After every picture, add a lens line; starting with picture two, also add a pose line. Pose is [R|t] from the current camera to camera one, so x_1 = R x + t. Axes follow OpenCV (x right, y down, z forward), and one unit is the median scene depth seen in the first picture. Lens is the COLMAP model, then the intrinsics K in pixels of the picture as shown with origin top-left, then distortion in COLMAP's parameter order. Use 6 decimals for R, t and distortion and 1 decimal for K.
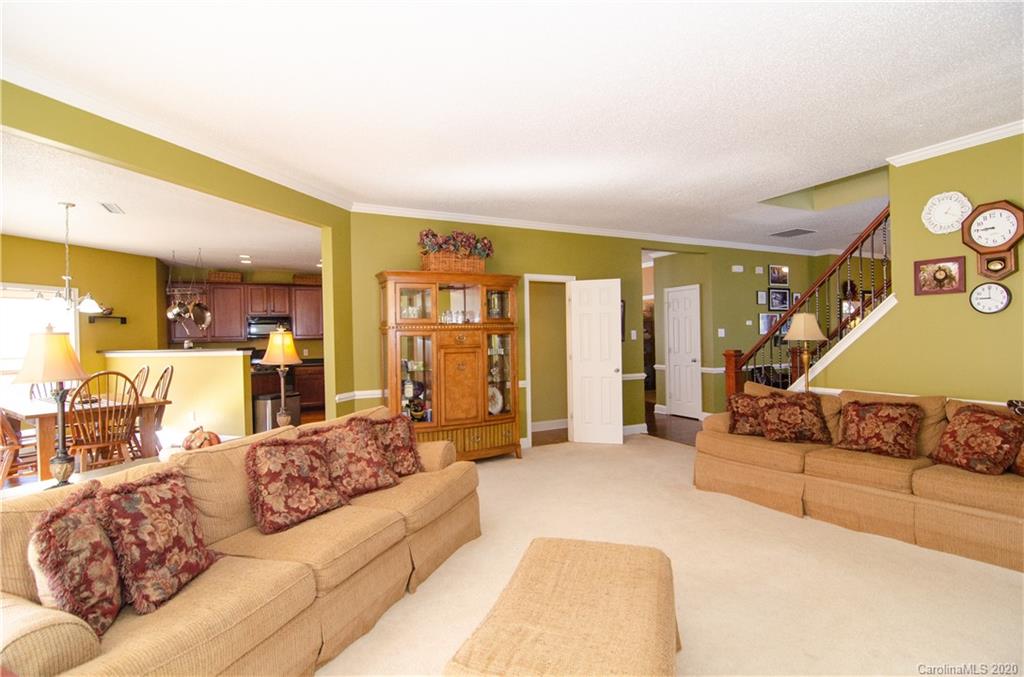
lens RADIAL K [[494.8, 0, 512.0], [0, 494.8, 338.5], [0, 0, 1]] dist [-0.022830, -0.001286]
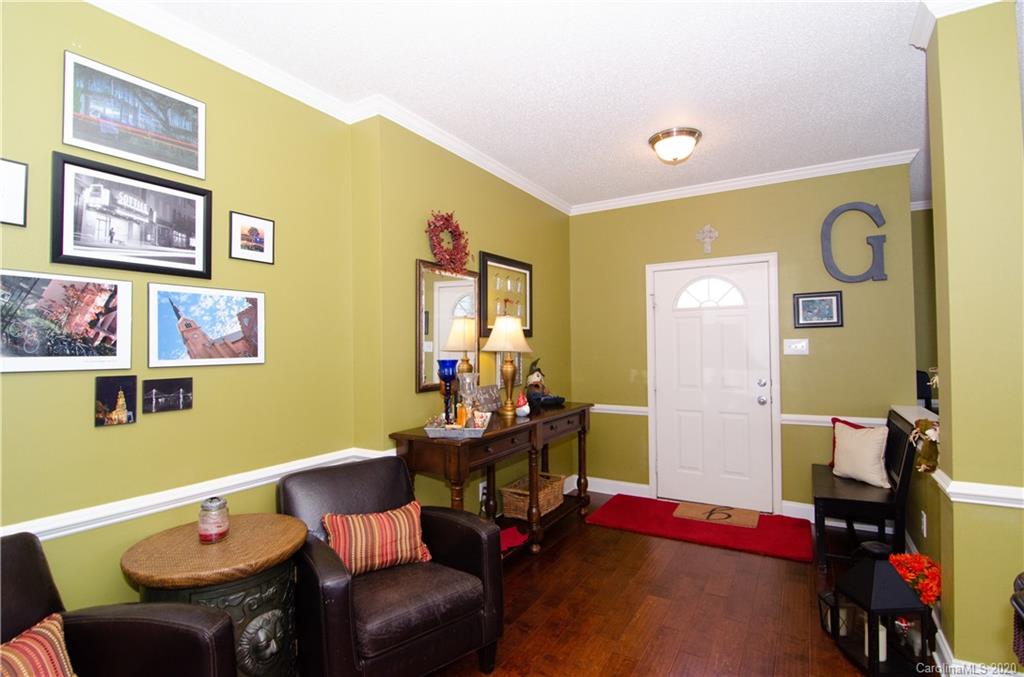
lens RADIAL K [[494.8, 0, 512.0], [0, 494.8, 338.5], [0, 0, 1]] dist [-0.022830, -0.001286]
pose [[0.848417, 0.020481, 0.528933, 0.528332], [-0.002095, 0.999373, -0.035336, -0.013722], [-0.529325, 0.028872, 0.847928, 0.651528]]
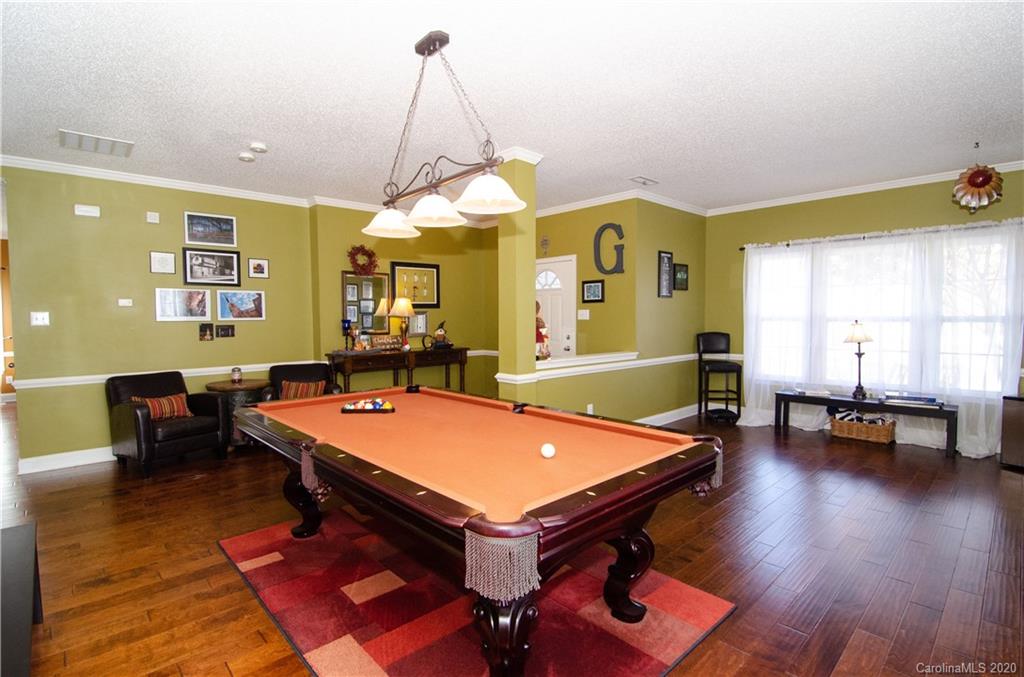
lens RADIAL K [[494.8, 0, 512.0], [0, 494.8, 338.5], [0, 0, 1]] dist [-0.022830, -0.001286]
pose [[0.958809, 0.002338, 0.284041, 0.681495], [-0.012328, 0.999366, 0.033390, -0.010904], [-0.283783, -0.035516, 0.958231, 0.244047]]
